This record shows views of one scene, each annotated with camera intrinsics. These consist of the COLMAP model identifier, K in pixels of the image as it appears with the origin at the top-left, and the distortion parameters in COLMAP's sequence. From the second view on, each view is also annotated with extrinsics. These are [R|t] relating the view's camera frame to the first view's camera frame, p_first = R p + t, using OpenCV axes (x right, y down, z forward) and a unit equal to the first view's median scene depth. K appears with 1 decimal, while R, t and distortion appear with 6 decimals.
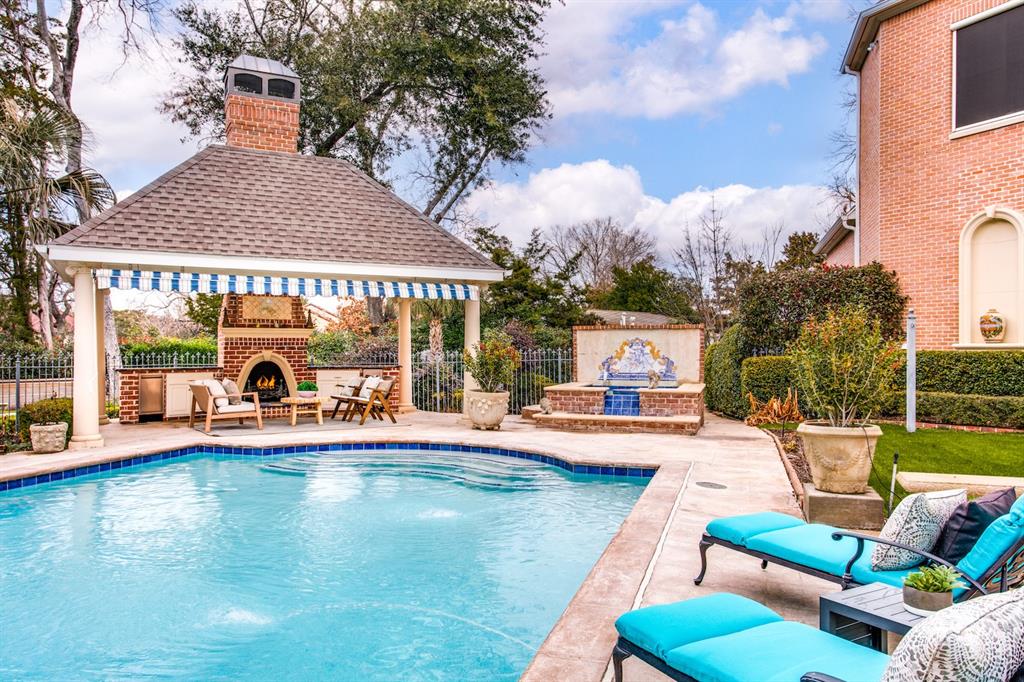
lens RADIAL K [[605.9, 0, 512.0], [0, 605.9, 341.0], [0, 0, 1]] dist [0.037349, 0.000587]
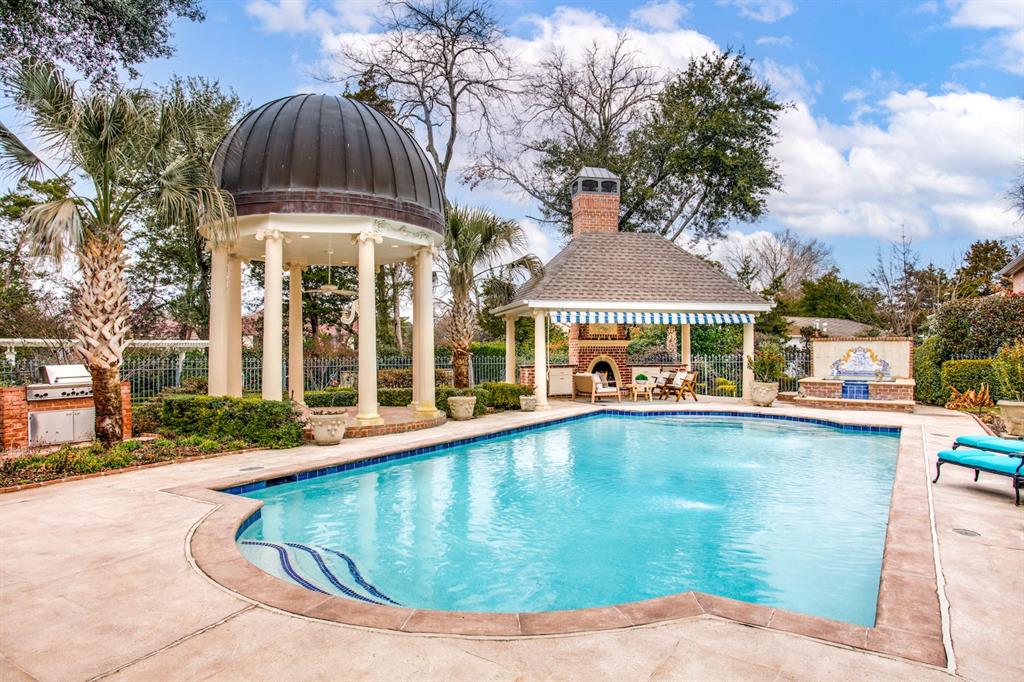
lens RADIAL K [[613.4, 0, 512.2], [0, 613.4, 335.7], [0, 0, 1]] dist [-0.002895, 0.035370]
pose [[0.979730, -0.001939, -0.200312, -0.313371], [0.002510, 0.999993, 0.002595, -0.037453], [0.200305, -0.003045, 0.979729, -0.600268]]
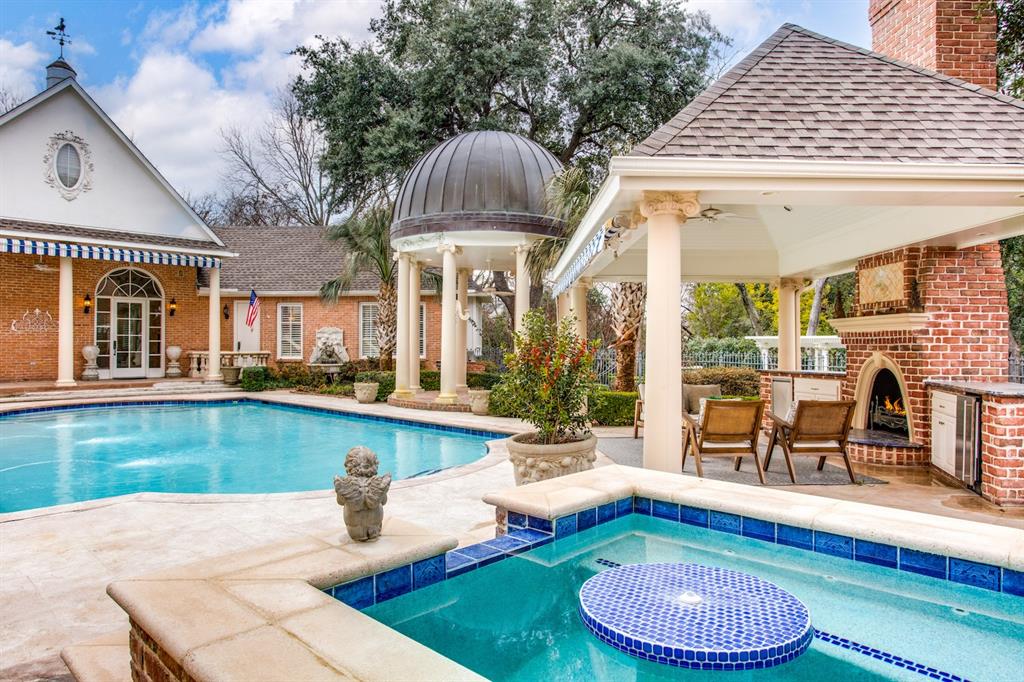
lens RADIAL K [[605.9, 0, 512.0], [0, 605.9, 341.0], [0, 0, 1]] dist [0.037349, 0.000587]
pose [[0.391733, -0.005286, -0.920064, 0.036805], [0.013068, 0.999915, -0.000181, 0.000116], [0.919986, -0.011952, 0.391768, 0.405249]]
